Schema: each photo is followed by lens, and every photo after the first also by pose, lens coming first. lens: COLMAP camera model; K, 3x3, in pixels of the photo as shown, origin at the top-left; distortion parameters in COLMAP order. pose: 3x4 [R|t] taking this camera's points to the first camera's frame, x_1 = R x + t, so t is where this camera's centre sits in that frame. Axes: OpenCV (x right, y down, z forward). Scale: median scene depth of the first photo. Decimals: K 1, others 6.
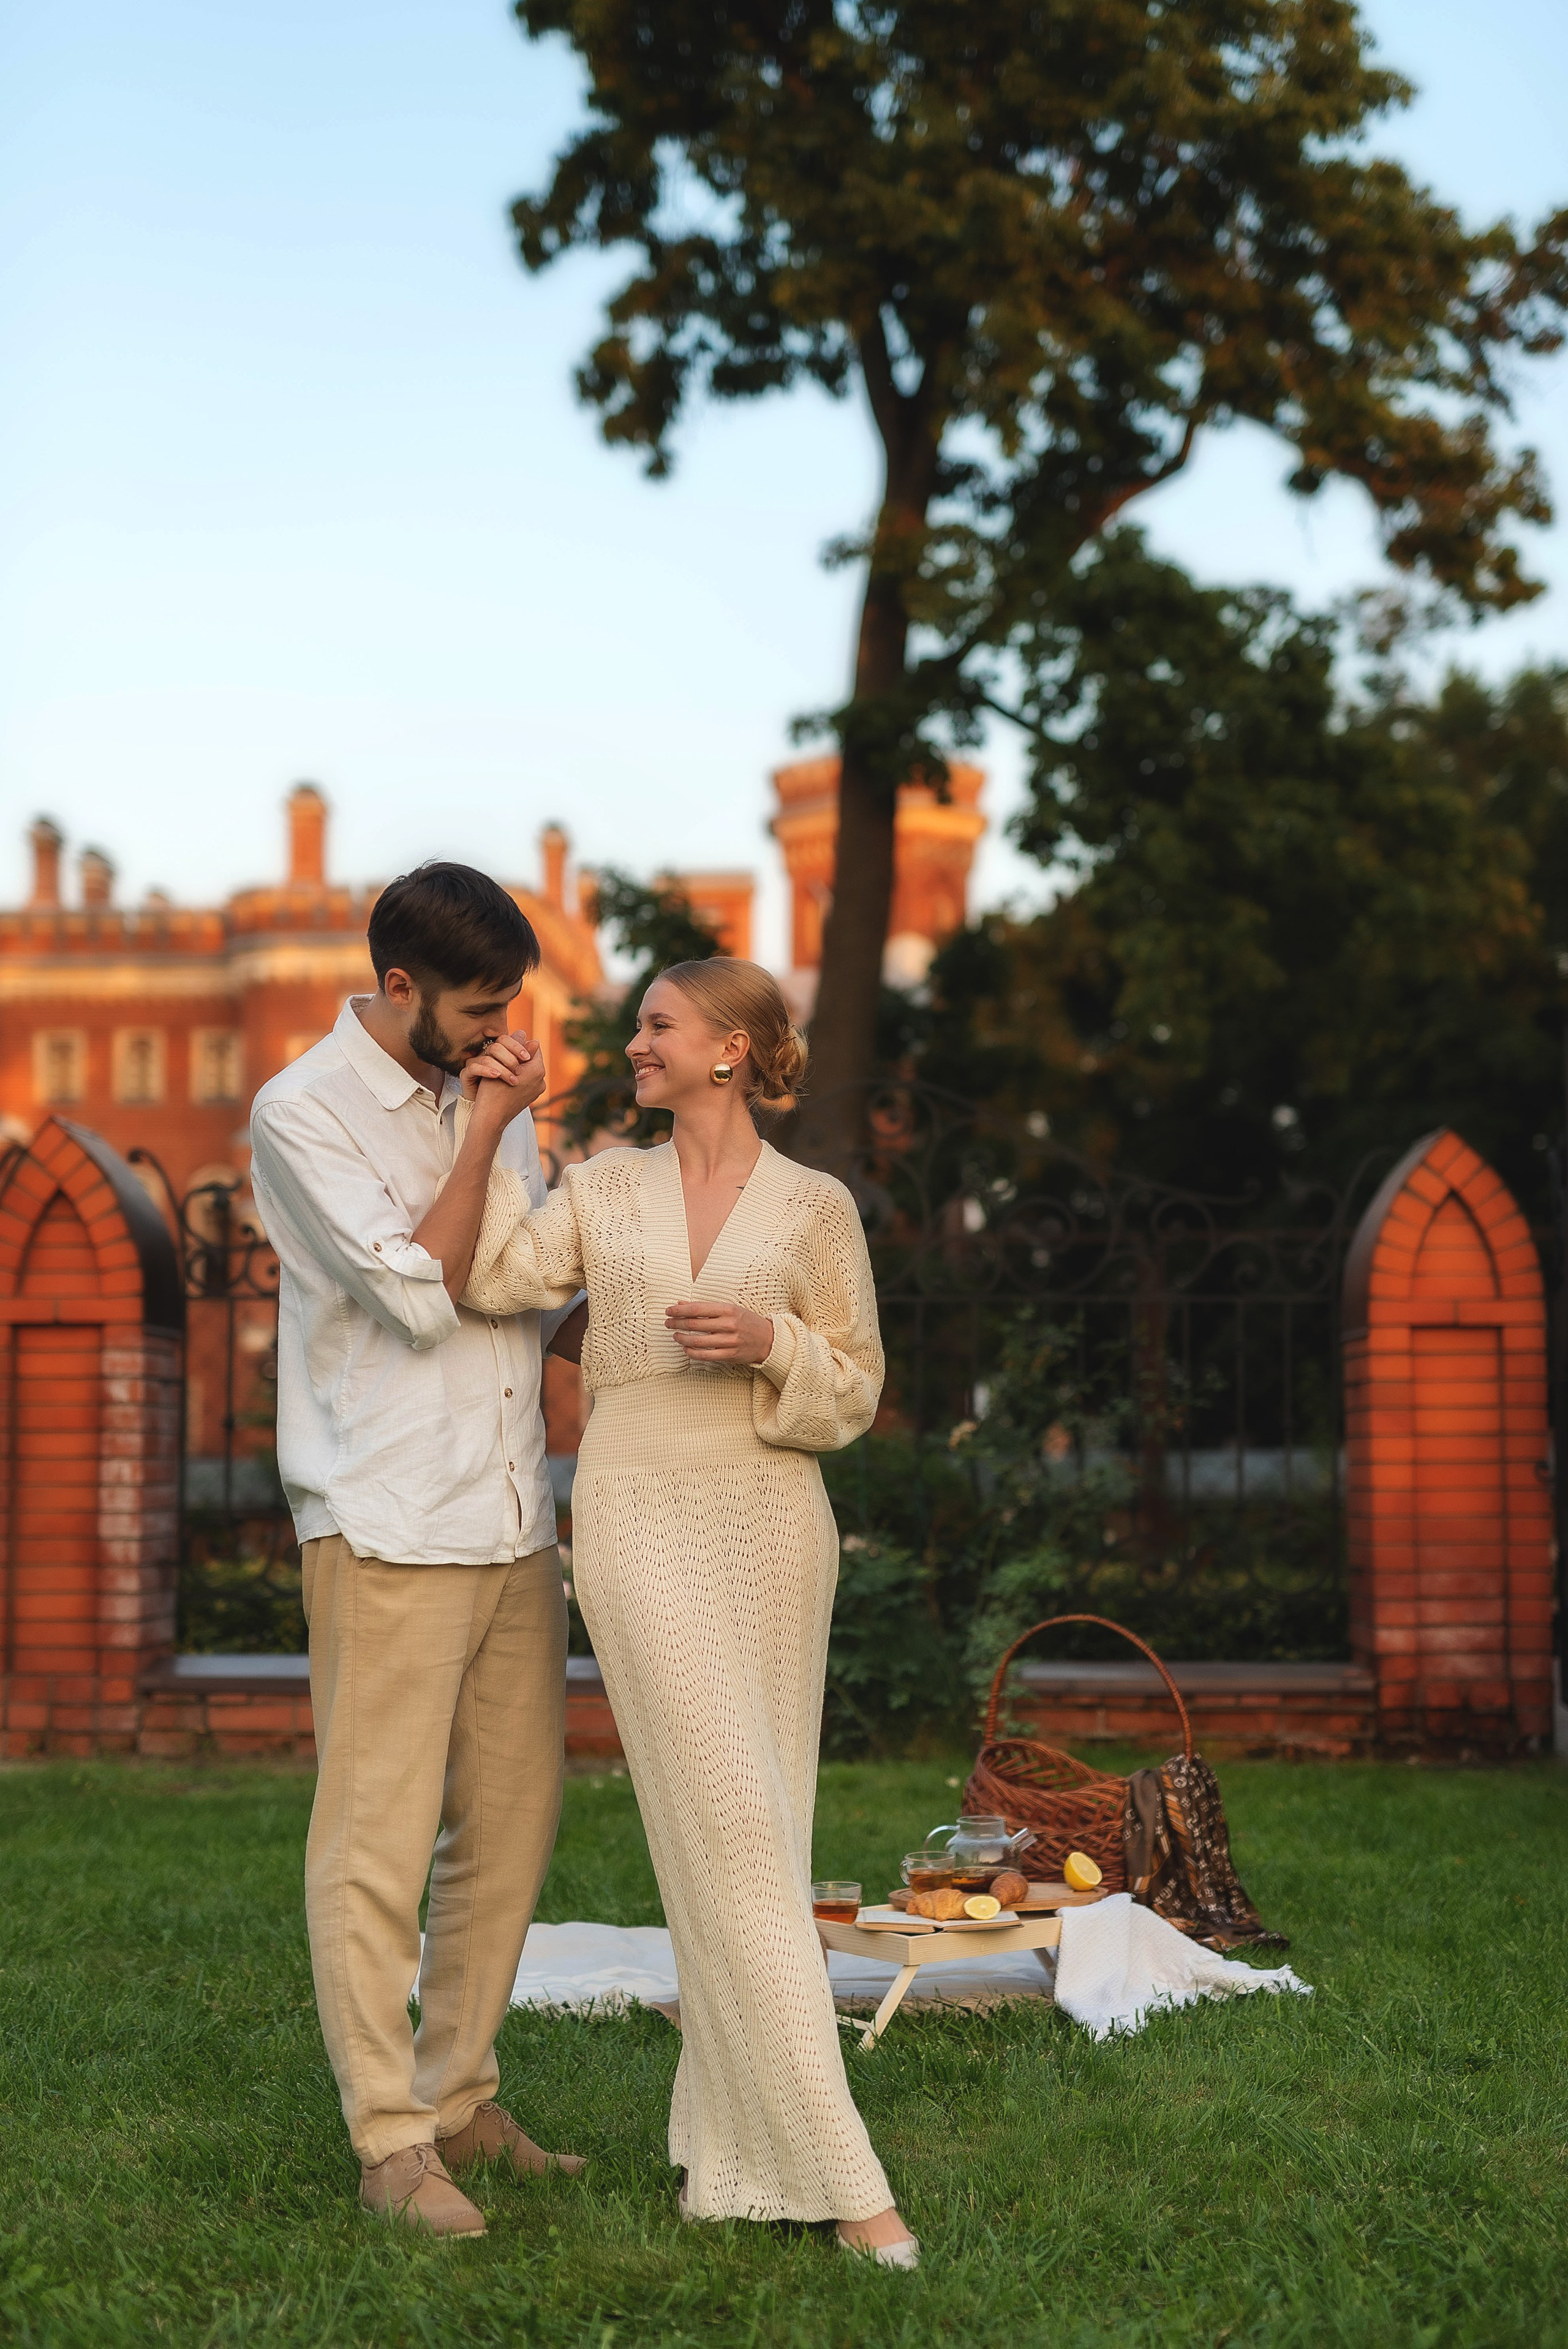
lens RADIAL K [[3588.3, 0, 840.7], [0, 3588.3, 1165.0], [0, 0, 1]] dist [0.014803, 0.000000]
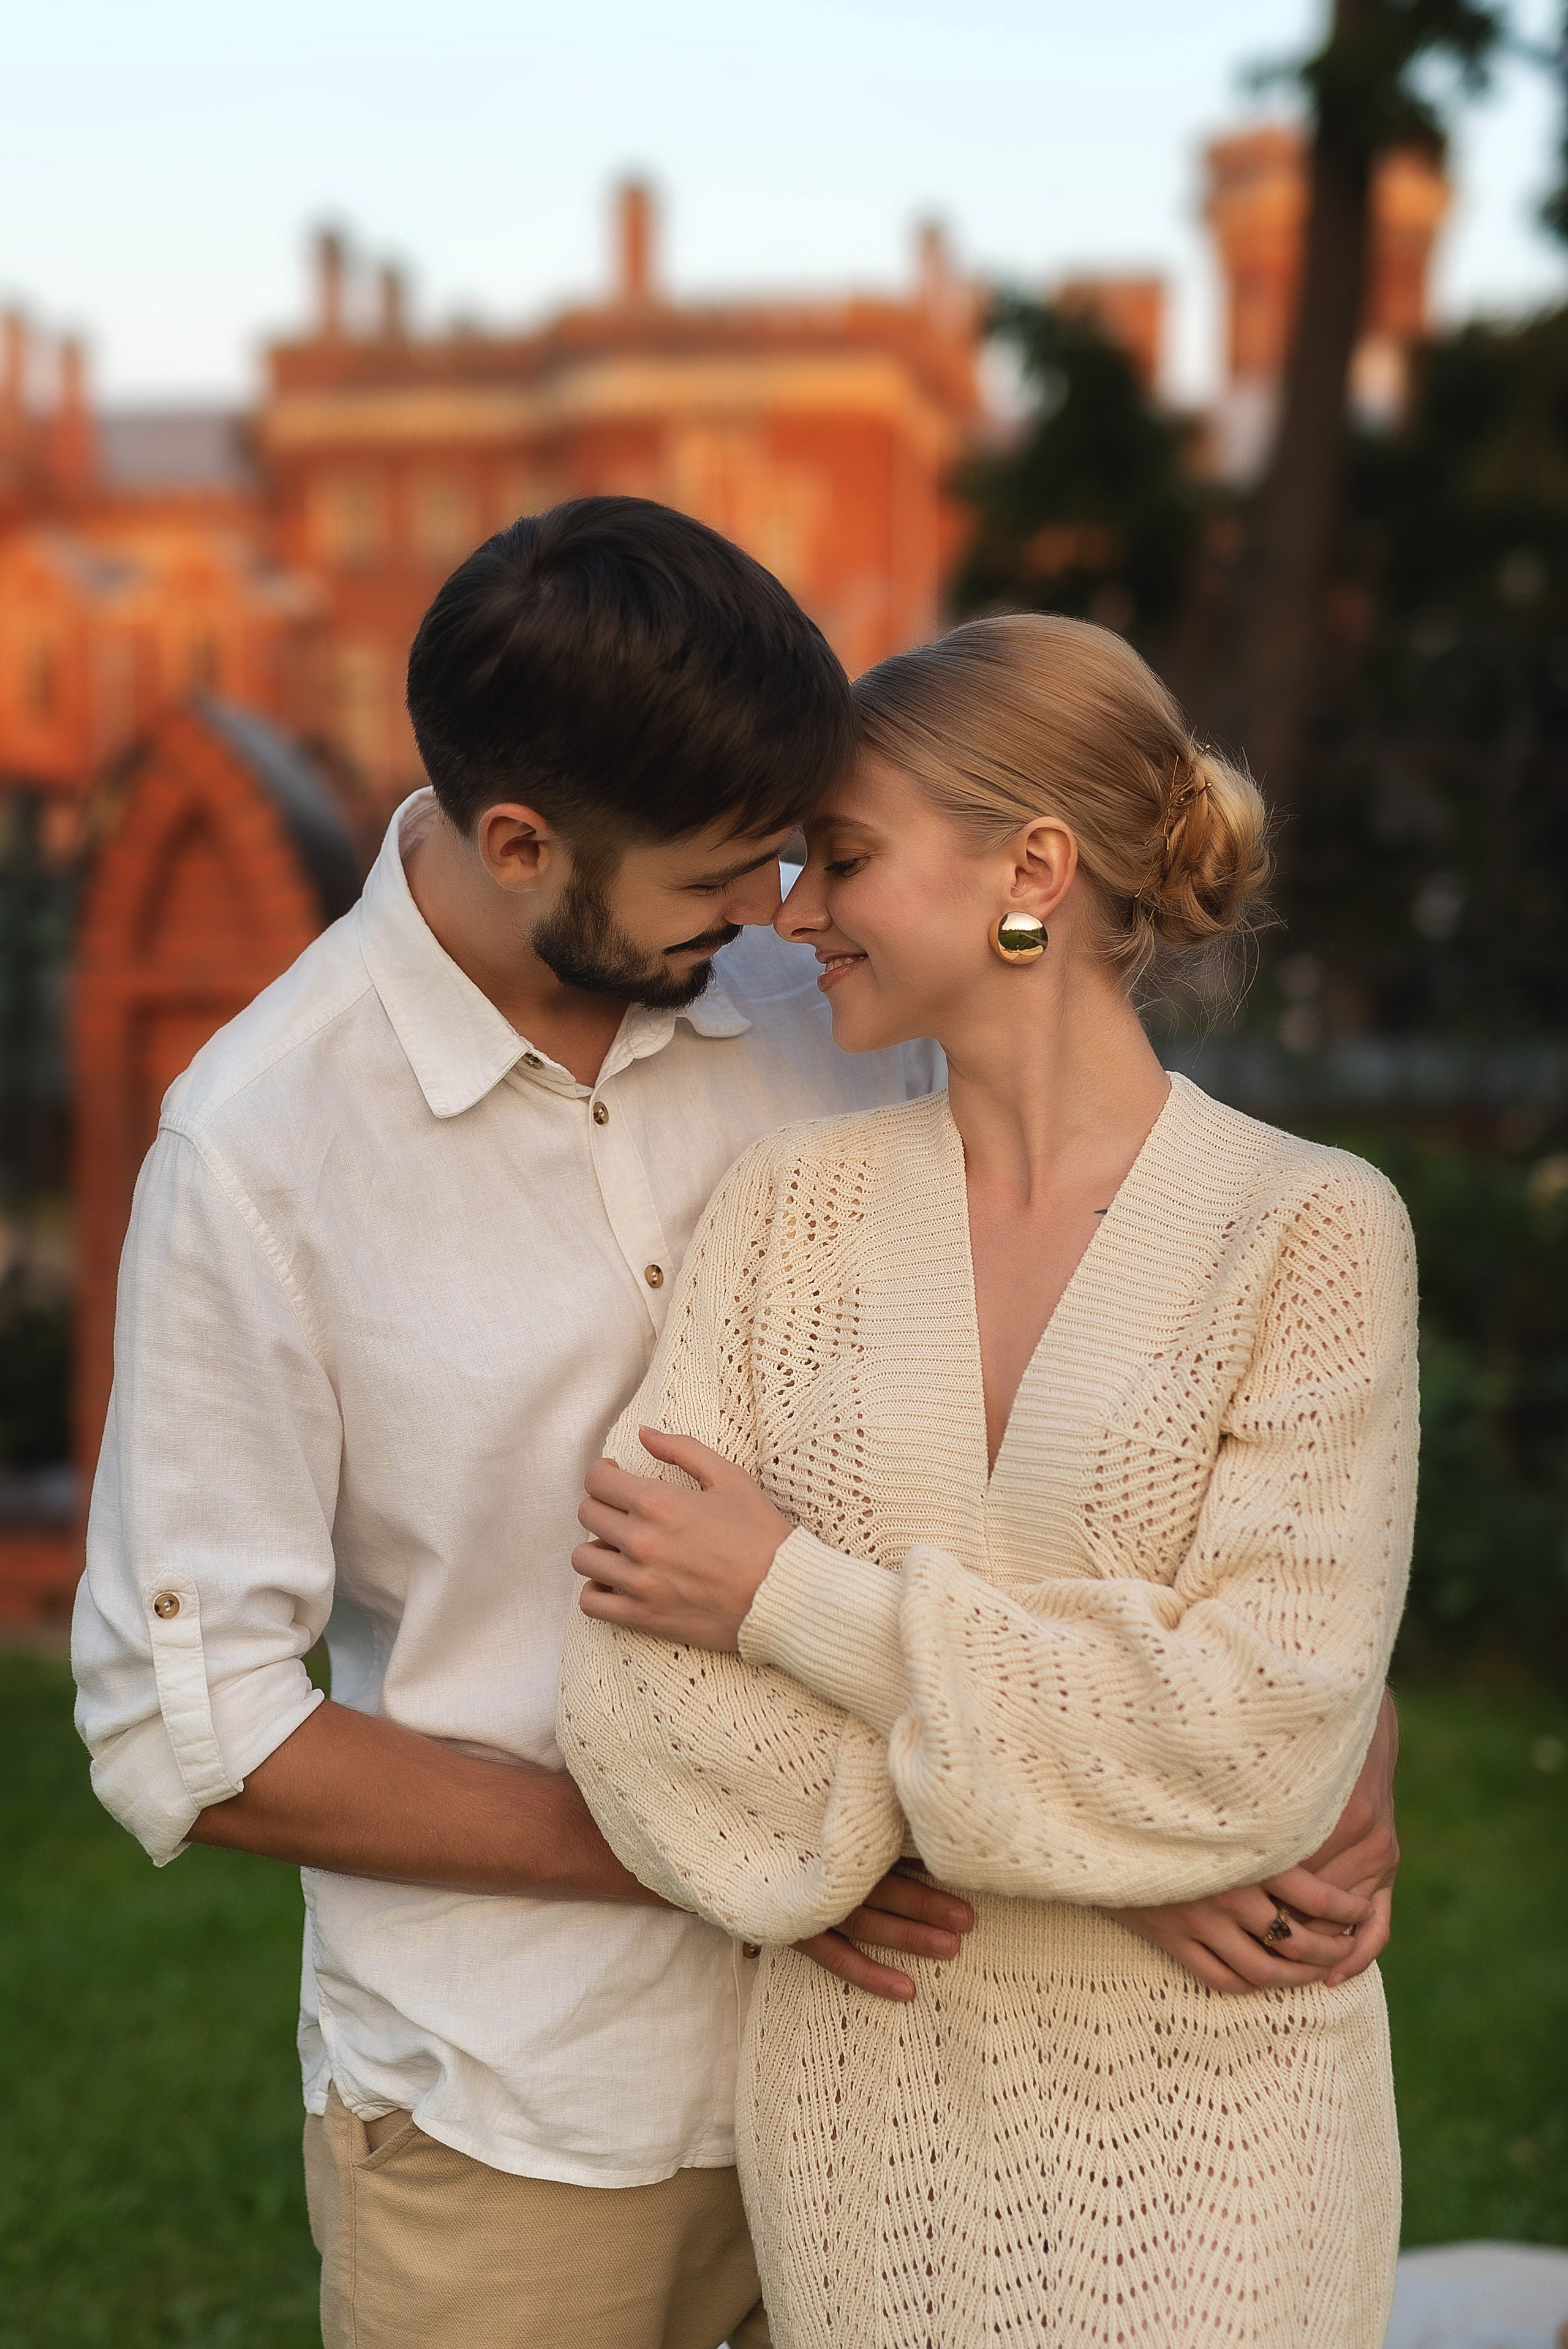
lens RADIAL K [[3892.4, 0, 793.6], [0, 3892.4, 1190.2], [0, 0, 1]] dist [-0.001301, 0.000000]
pose [[0.992836, 0.006966, -0.119283, -0.015265], [0.011409, 0.988211, 0.152670, -0.032762], [0.118940, -0.152937, 0.981052, 0.286994]]
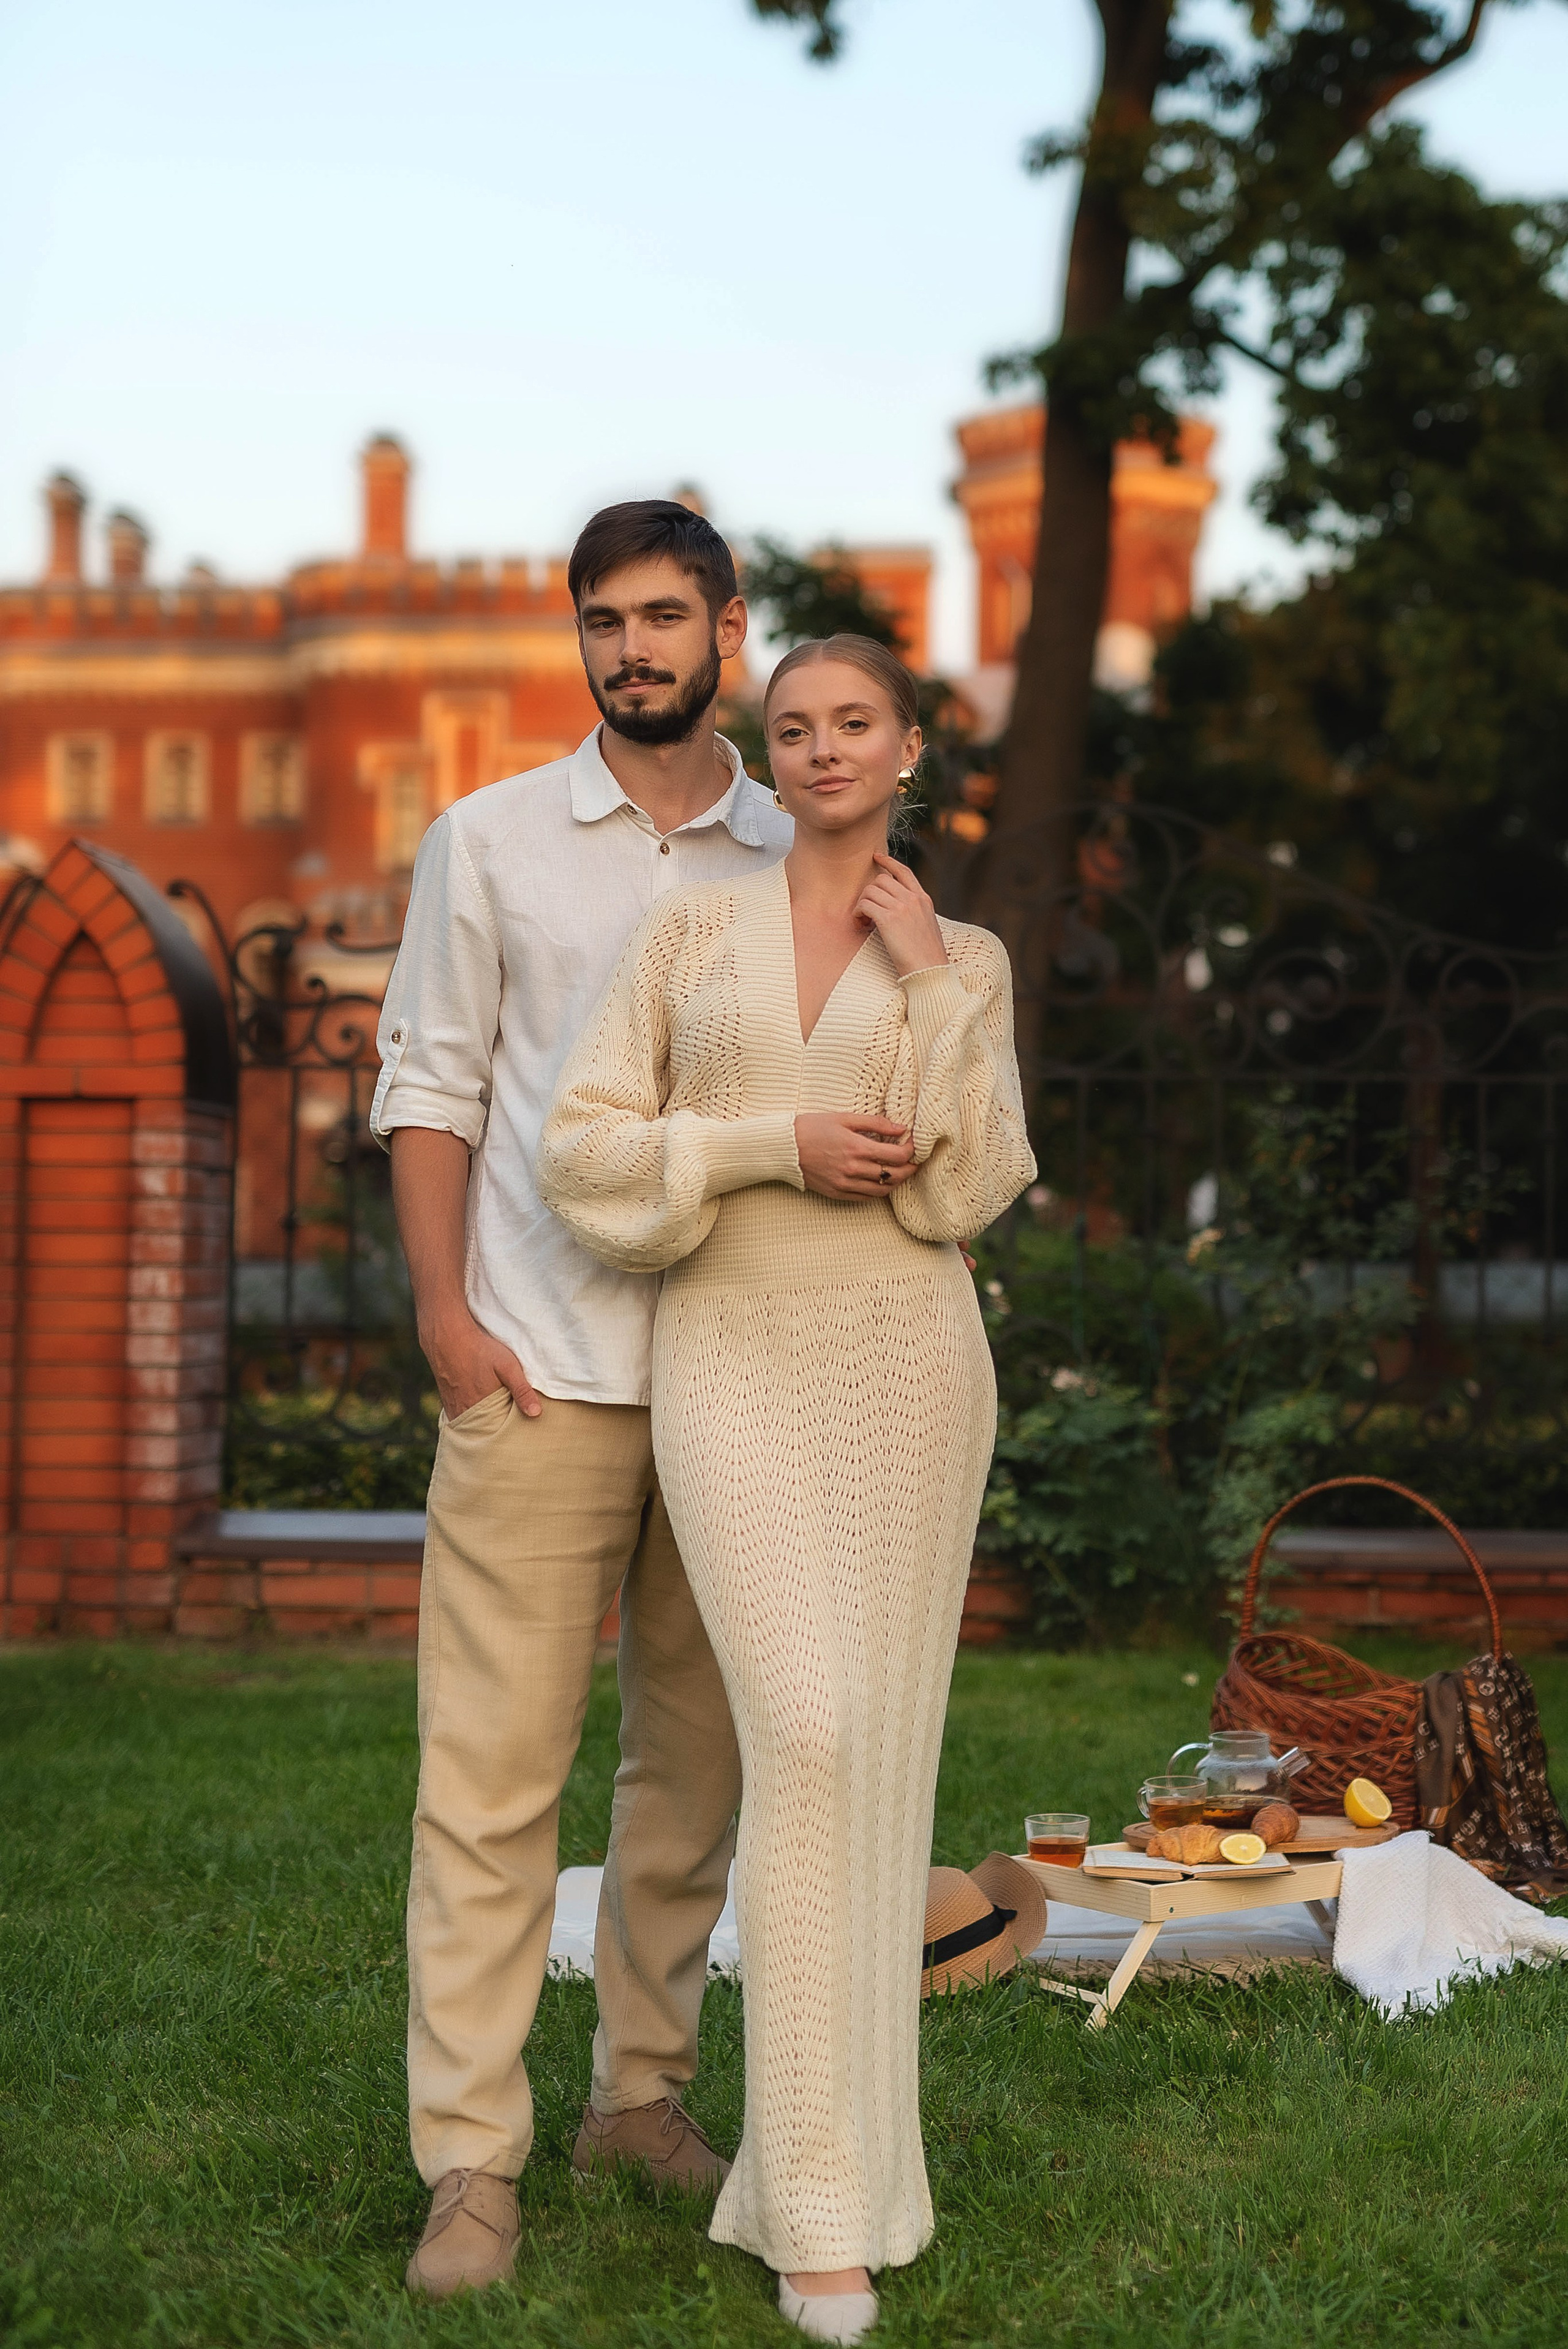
lens RADIAL K [[4365.0, 0, 1029.3], [0, 4365.0, 910.8], [0, 0, 1]] dist [0.016828, 0.000000]
pose [[0.999962, 0.008667, 0.000434, -0.006196], [-0.008667, 0.999962, 0.001063, -0.000401], [-0.000424, -0.001066, 0.999999, 0.023112]]
